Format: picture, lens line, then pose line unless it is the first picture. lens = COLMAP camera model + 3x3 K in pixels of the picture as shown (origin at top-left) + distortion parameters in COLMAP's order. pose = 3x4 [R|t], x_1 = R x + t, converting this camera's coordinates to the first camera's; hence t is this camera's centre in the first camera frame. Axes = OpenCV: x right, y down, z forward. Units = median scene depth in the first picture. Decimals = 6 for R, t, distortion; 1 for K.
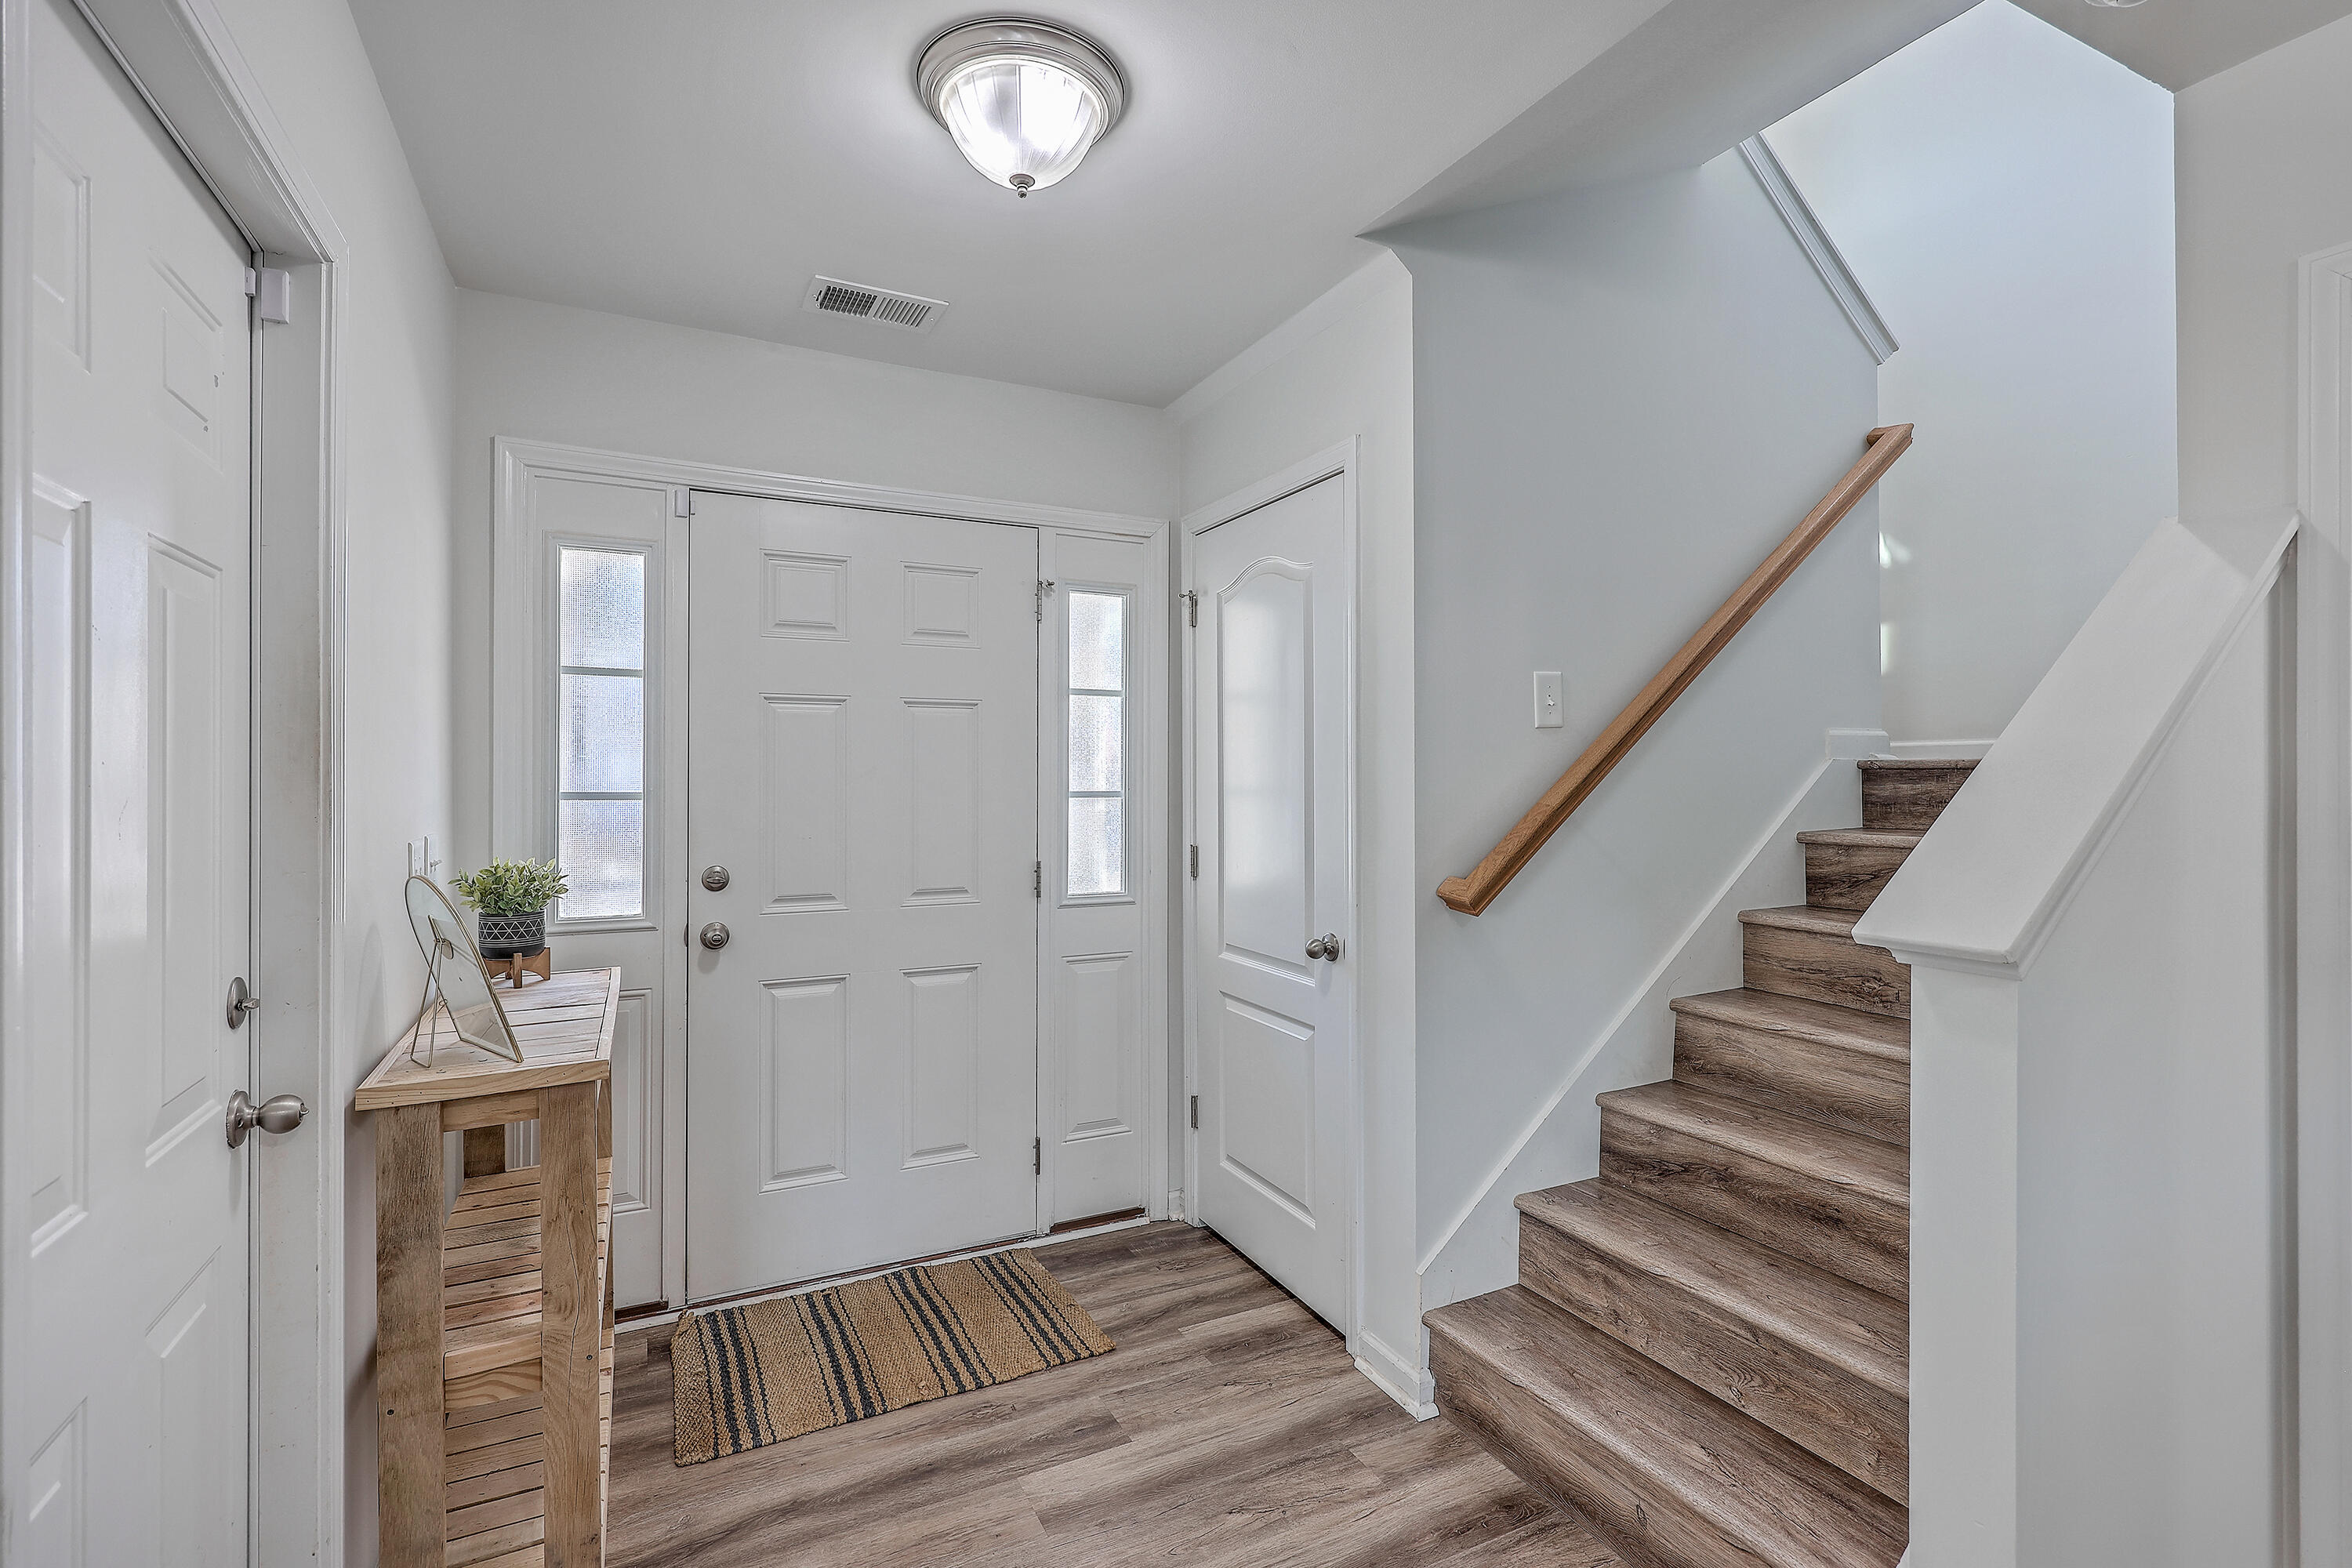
lens RADIAL K [[1101.4, 0, 1181.1], [0, 1101.4, 771.1], [0, 0, 1]] dist [0.004441, -0.001167]
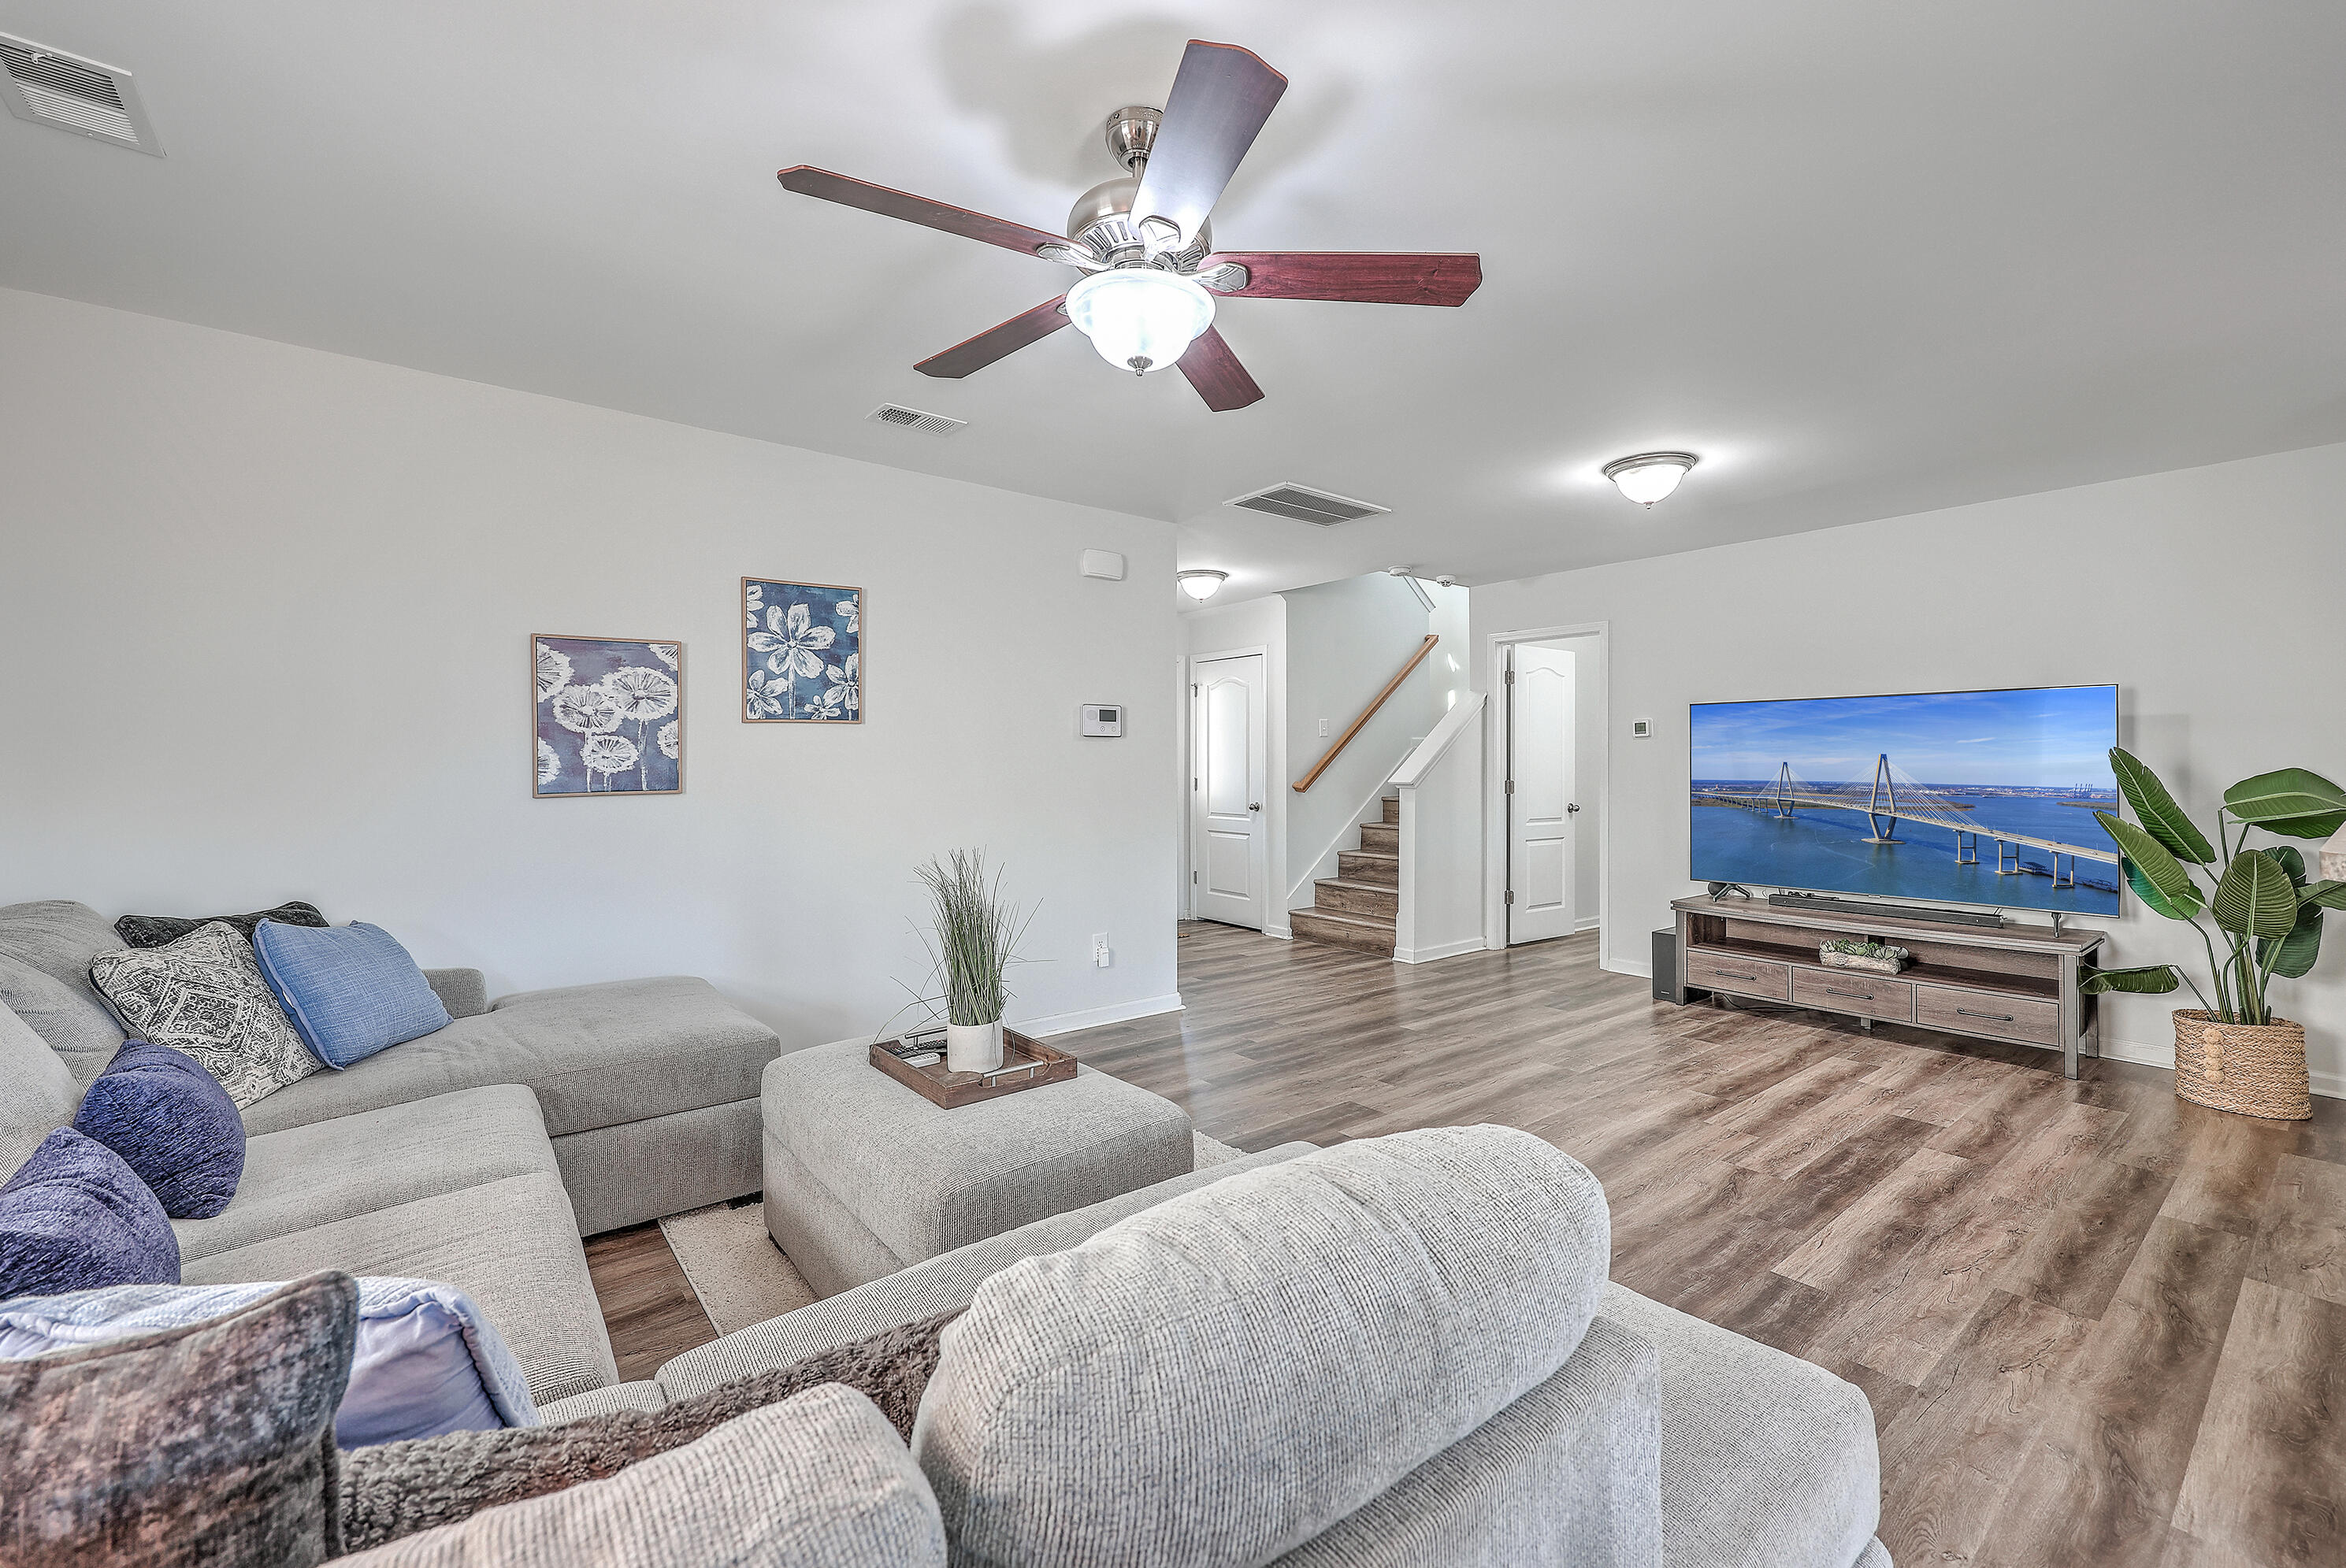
lens RADIAL K [[958.8, 0, 1179.5], [0, 958.8, 754.5], [0, 0, 1]] dist [-0.011894, 0.002279]
pose [[0.979943, 0.005883, 0.199191, -0.654853], [-0.004125, 0.999949, -0.009236, 0.041042], [-0.199235, 0.008229, 0.979917, -1.707592]]
